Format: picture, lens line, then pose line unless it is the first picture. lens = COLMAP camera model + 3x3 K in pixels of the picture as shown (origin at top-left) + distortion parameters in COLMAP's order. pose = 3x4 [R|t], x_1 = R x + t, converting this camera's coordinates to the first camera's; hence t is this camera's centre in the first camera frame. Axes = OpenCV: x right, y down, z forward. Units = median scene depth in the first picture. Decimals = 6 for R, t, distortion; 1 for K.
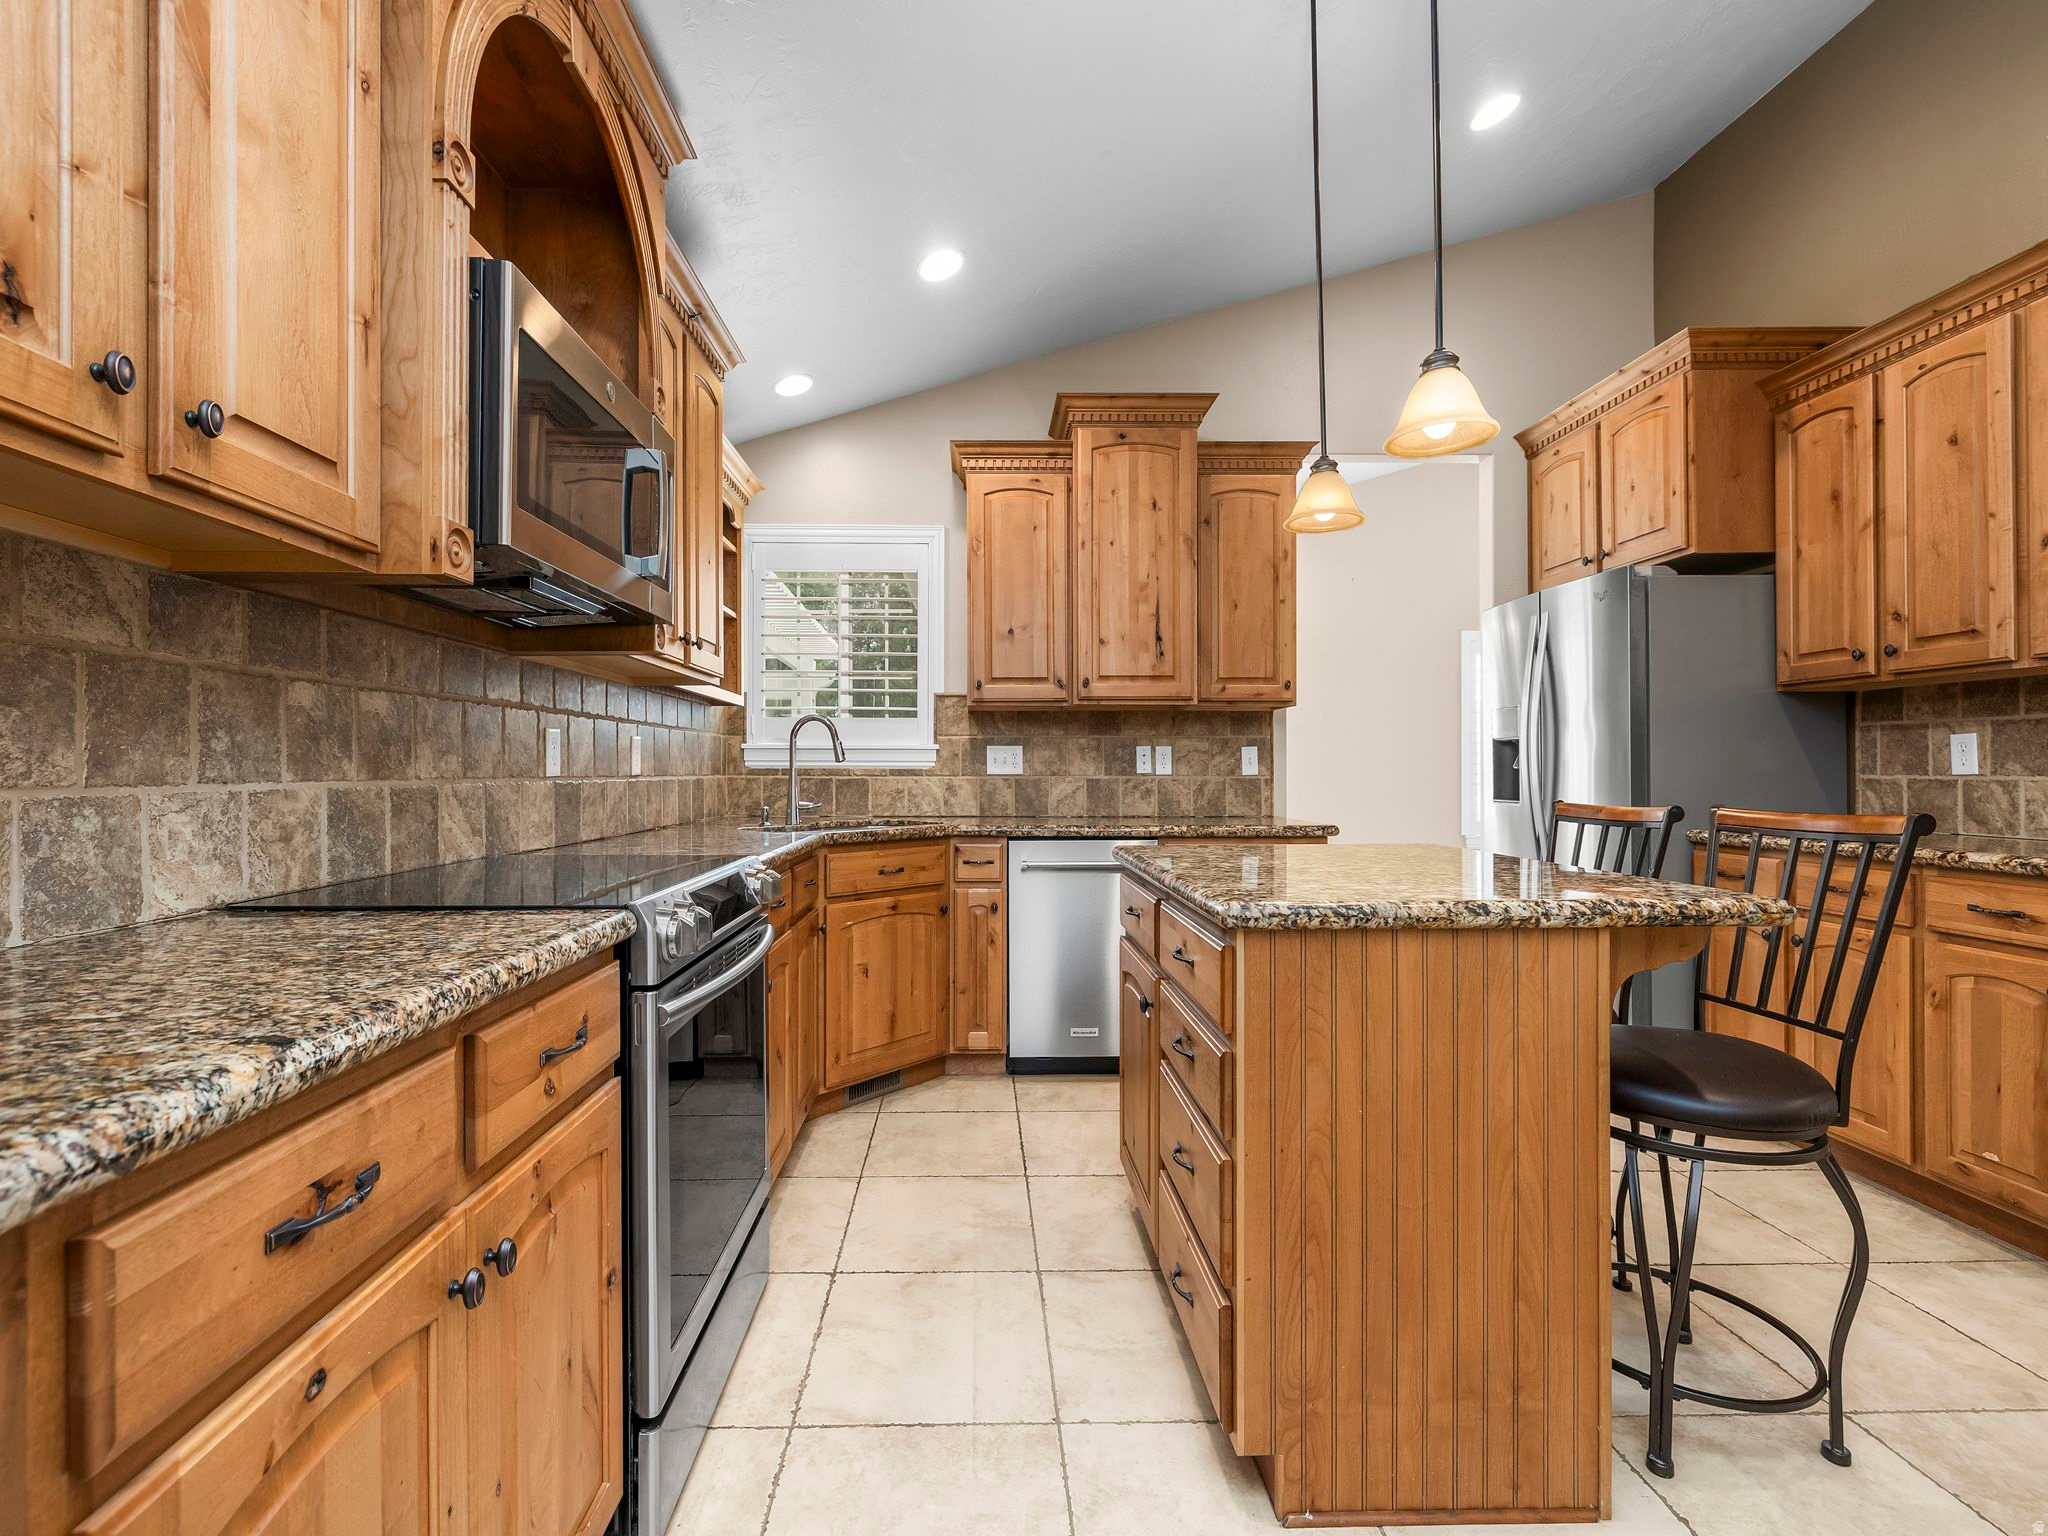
lens RADIAL K [[861.2, 0, 1009.8], [0, 861.2, 767.4], [0, 0, 1]] dist [-0.002954, 0.000157]
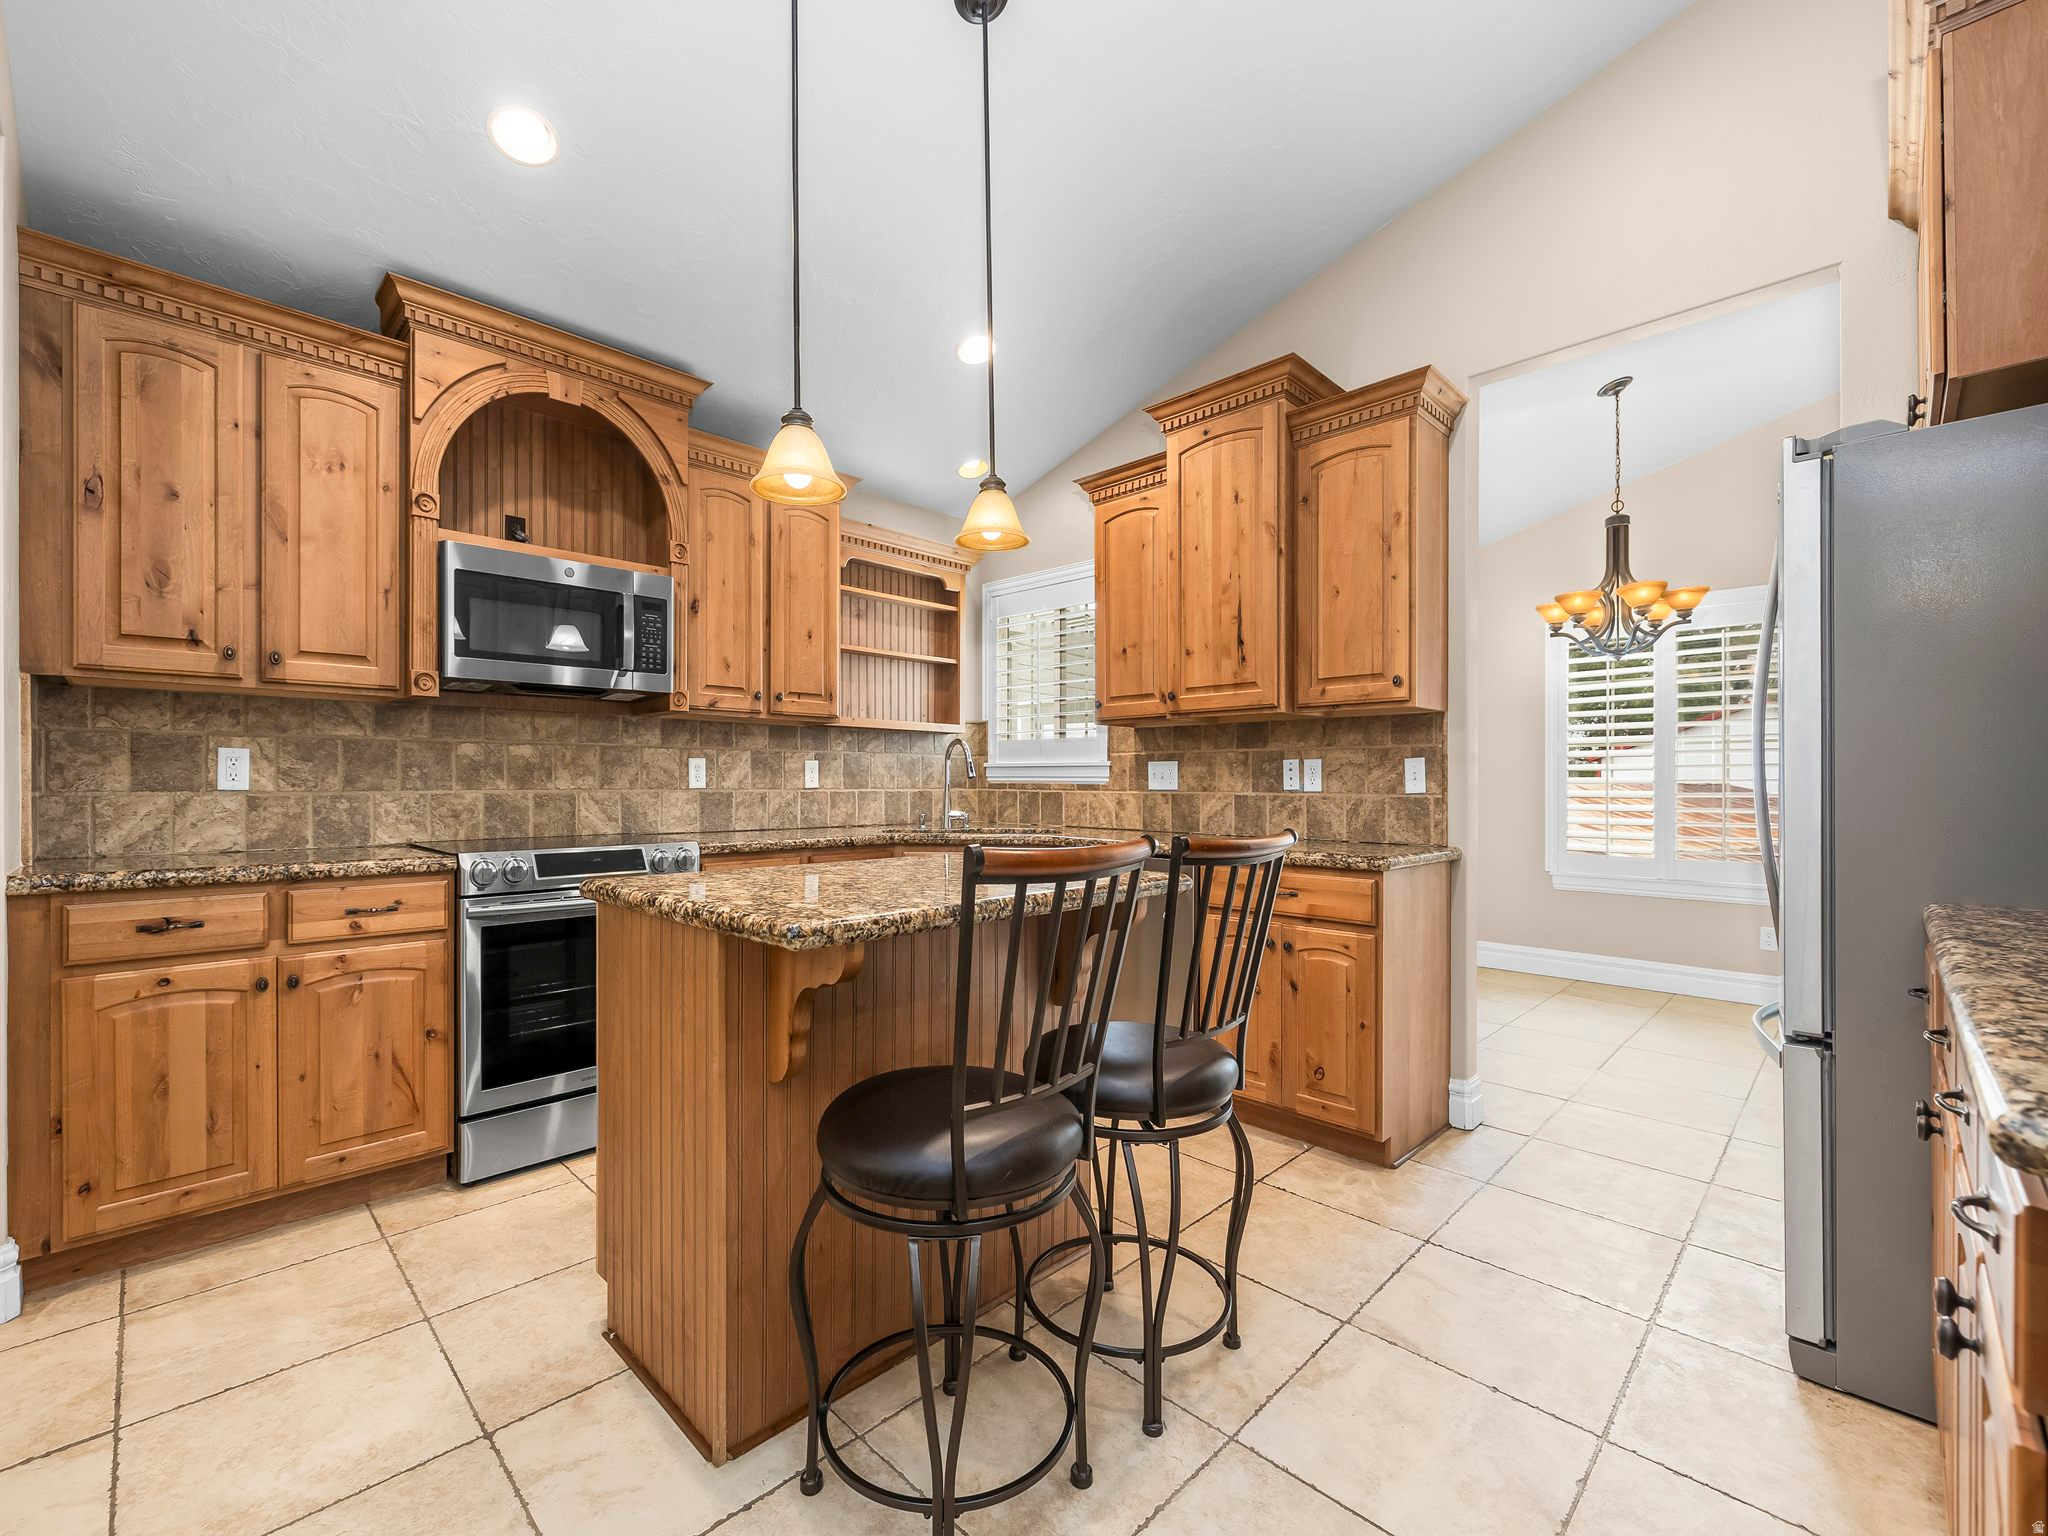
lens RADIAL K [[861.2, 0, 1009.8], [0, 861.2, 767.4], [0, 0, 1]] dist [-0.002954, 0.000157]
pose [[0.694071, -0.009133, -0.719848, 0.656934], [-0.000814, 0.999909, -0.013472, -0.004642], [0.719906, 0.009936, 0.694001, 0.192556]]
